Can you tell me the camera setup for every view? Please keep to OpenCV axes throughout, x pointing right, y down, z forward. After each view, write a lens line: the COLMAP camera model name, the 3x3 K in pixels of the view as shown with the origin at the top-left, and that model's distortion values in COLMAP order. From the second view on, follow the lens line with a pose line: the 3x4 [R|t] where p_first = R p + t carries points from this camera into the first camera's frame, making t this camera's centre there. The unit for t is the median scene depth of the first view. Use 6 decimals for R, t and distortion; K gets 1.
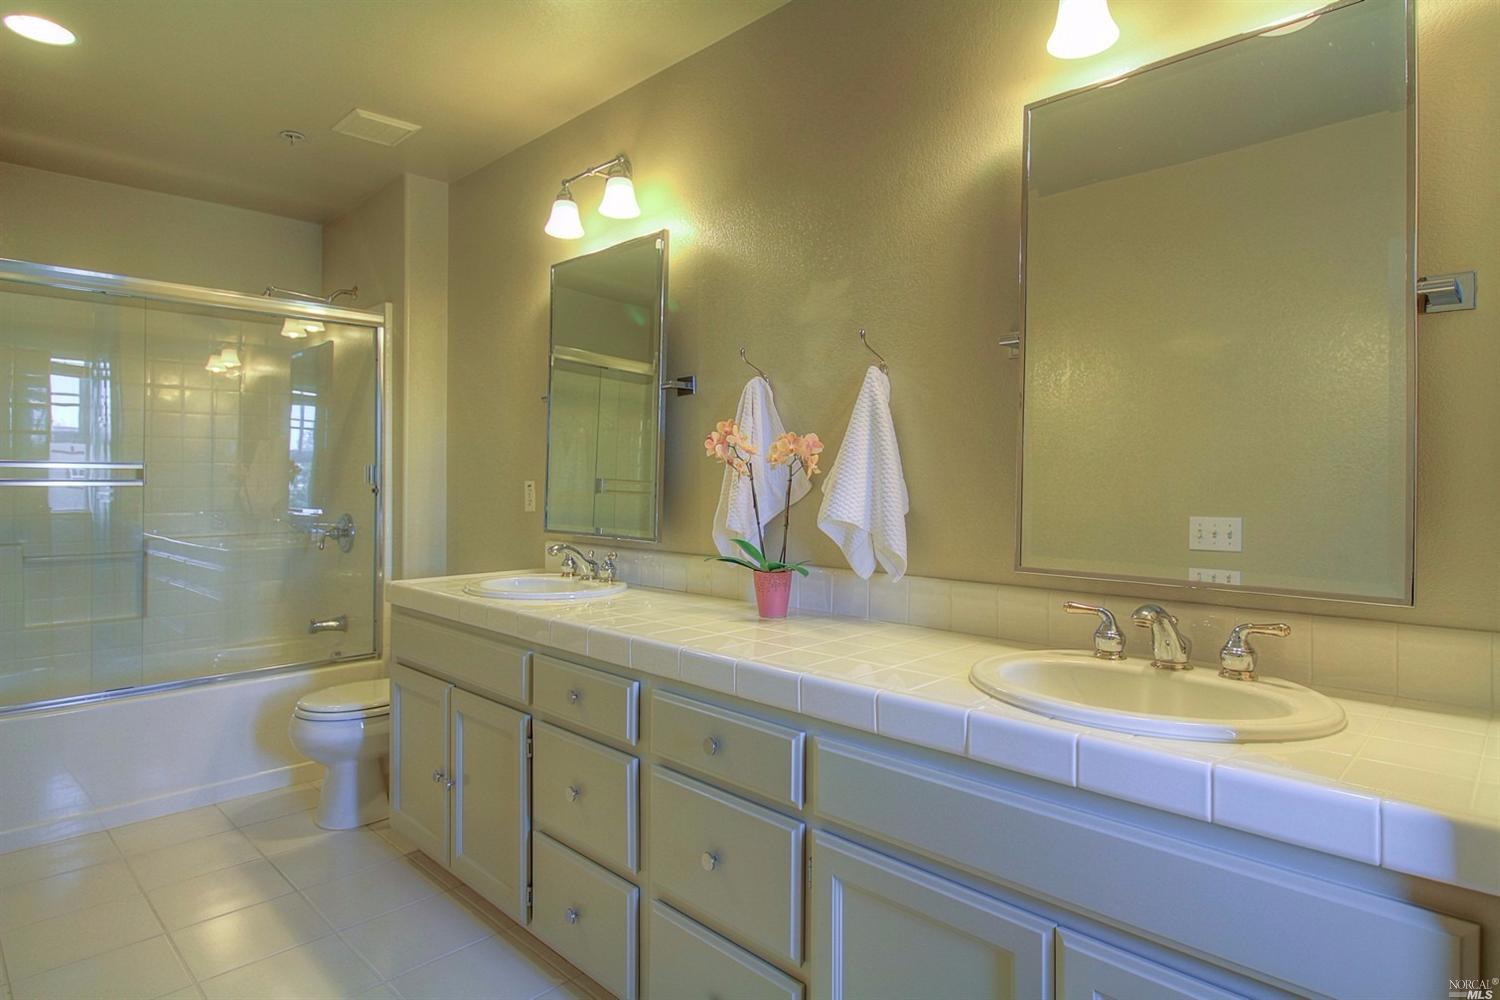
lens RADIAL K [[838.6, 0, 748.9], [0, 838.6, 478.1], [0, 0, 1]] dist [-0.000758, -0.000051]
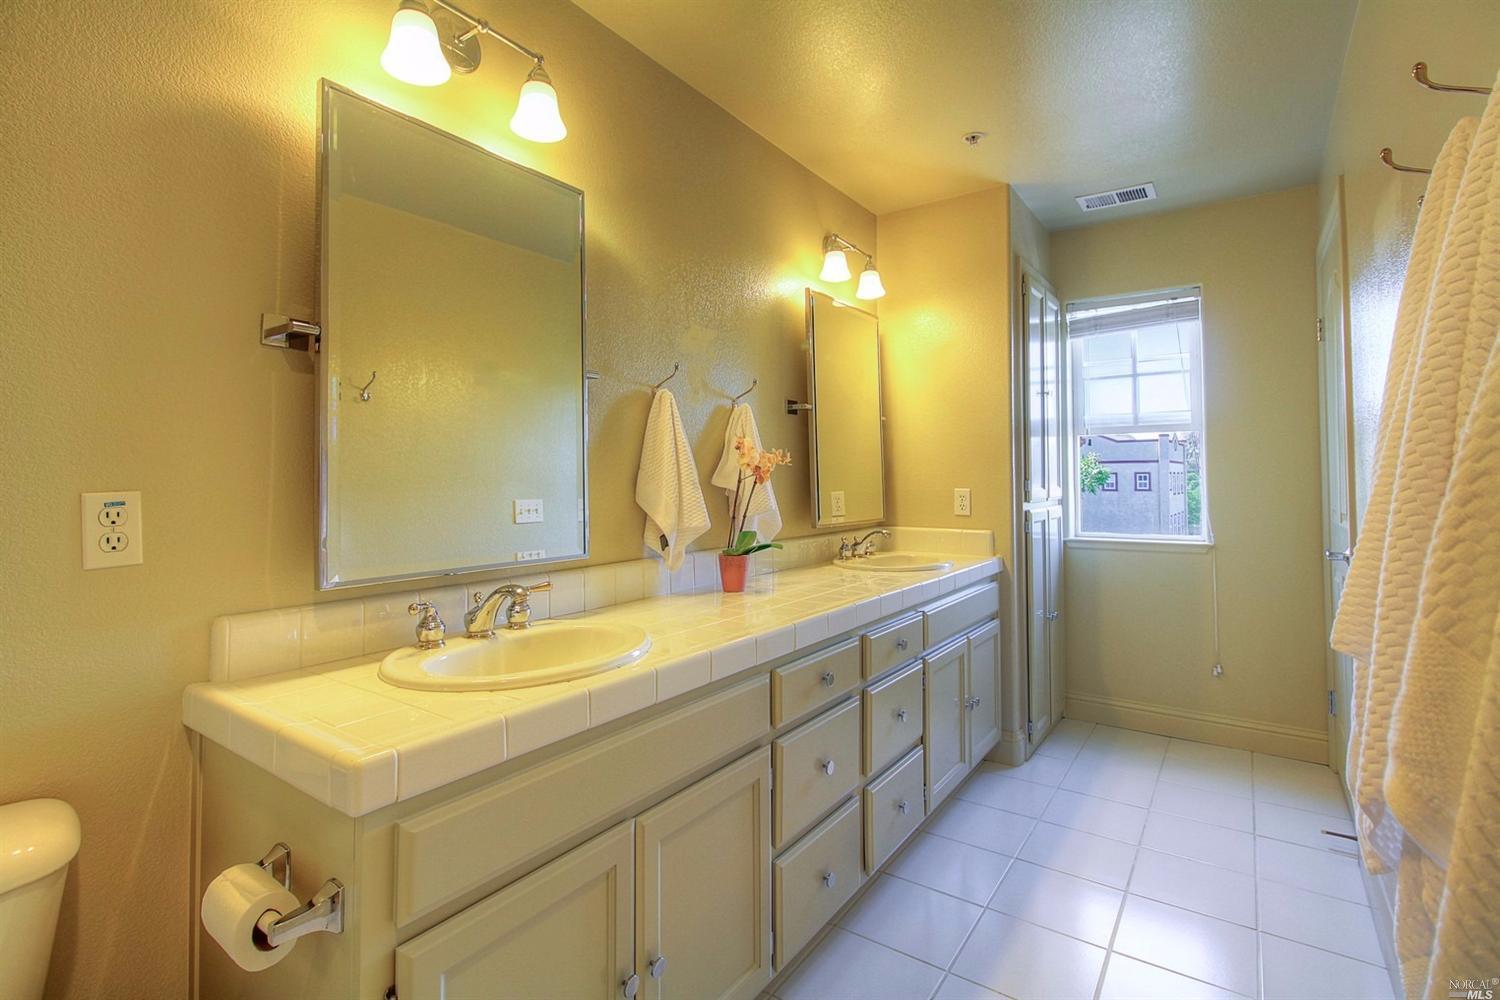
lens RADIAL K [[698.6, 0, 749.2], [0, 698.6, 481.5], [0, 0, 1]] dist [0.019580, 0.000072]
pose [[-0.167130, 0.001862, 0.985933, -1.008132], [0.008826, 0.999961, -0.000393, 0.001000], [-0.985895, 0.008636, -0.167140, 1.148023]]
